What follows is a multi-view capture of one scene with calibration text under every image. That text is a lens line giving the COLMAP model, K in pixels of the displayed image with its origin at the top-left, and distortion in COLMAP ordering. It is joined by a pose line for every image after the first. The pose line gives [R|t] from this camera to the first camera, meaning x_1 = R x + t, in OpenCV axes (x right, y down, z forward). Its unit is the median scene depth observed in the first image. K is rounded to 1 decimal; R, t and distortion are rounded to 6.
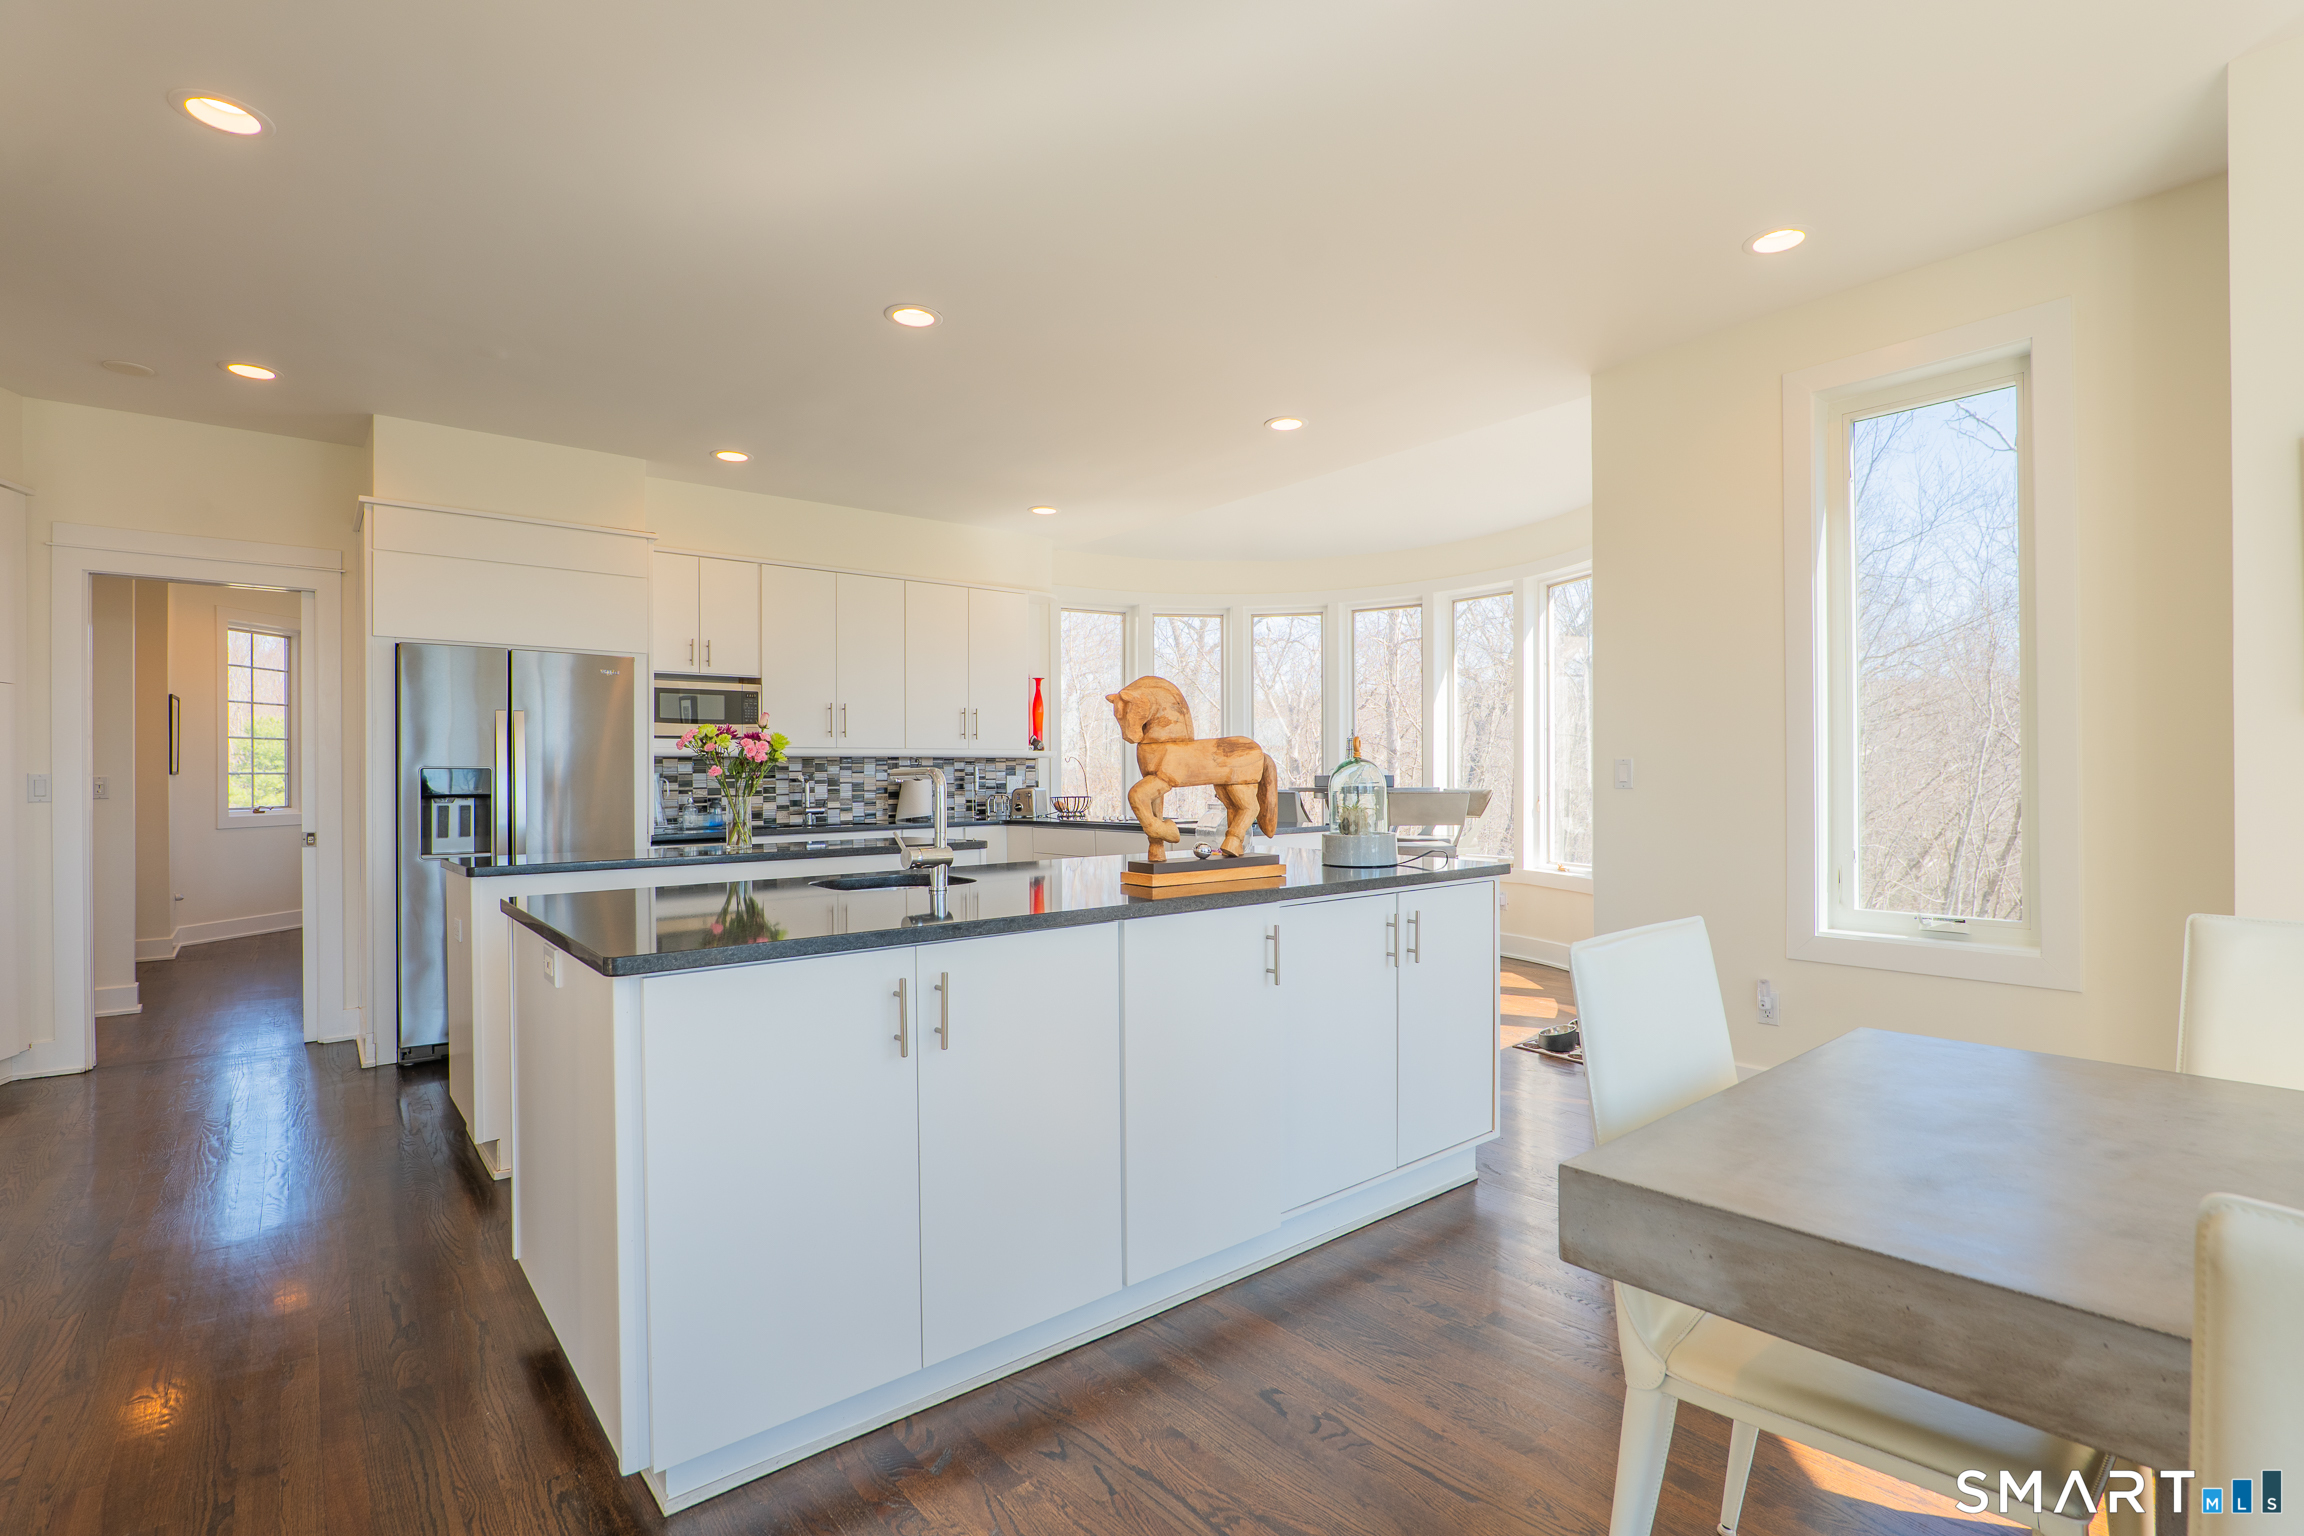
lens RADIAL K [[1084.8, 0, 1155.1], [0, 1084.8, 773.4], [0, 0, 1]] dist [-0.010677, 0.000743]
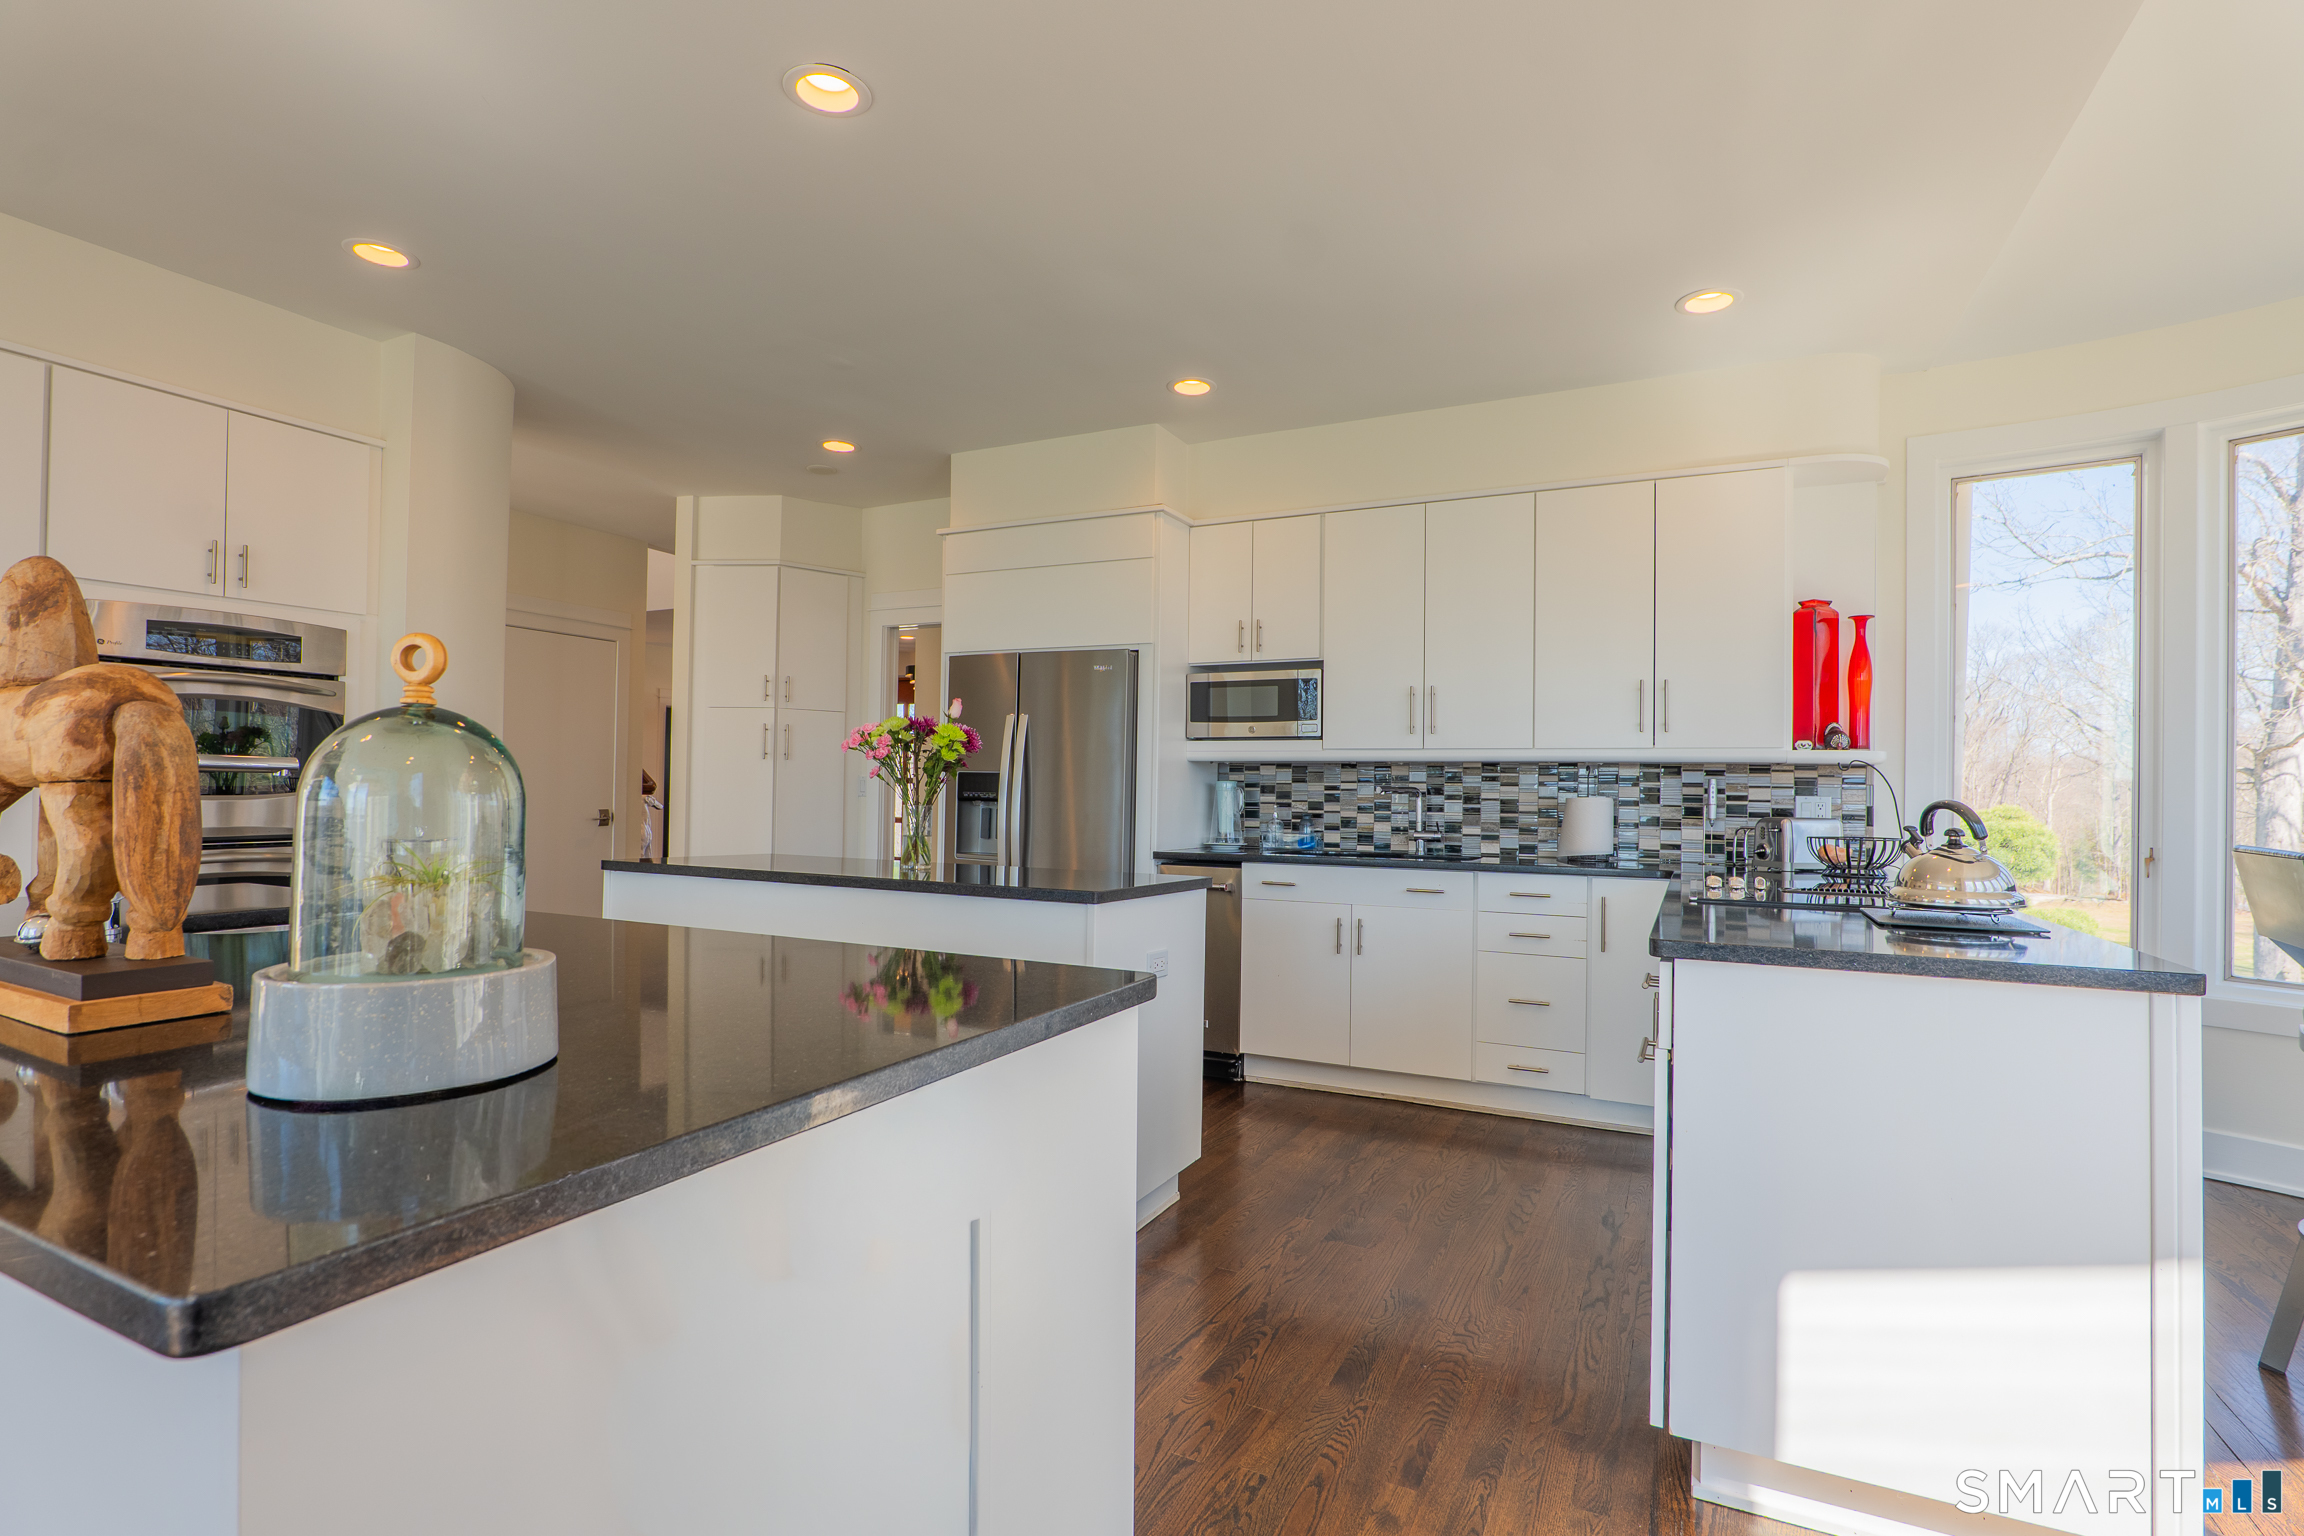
lens RADIAL K [[1084.8, 0, 1152.8], [0, 1084.8, 764.1], [0, 0, 1]] dist [-0.010677, 0.000743]
pose [[0.415128, -0.002497, -0.909760, 0.263965], [-0.014579, 0.999850, -0.009397, -0.004564], [0.909646, 0.017164, 0.415029, 0.518083]]
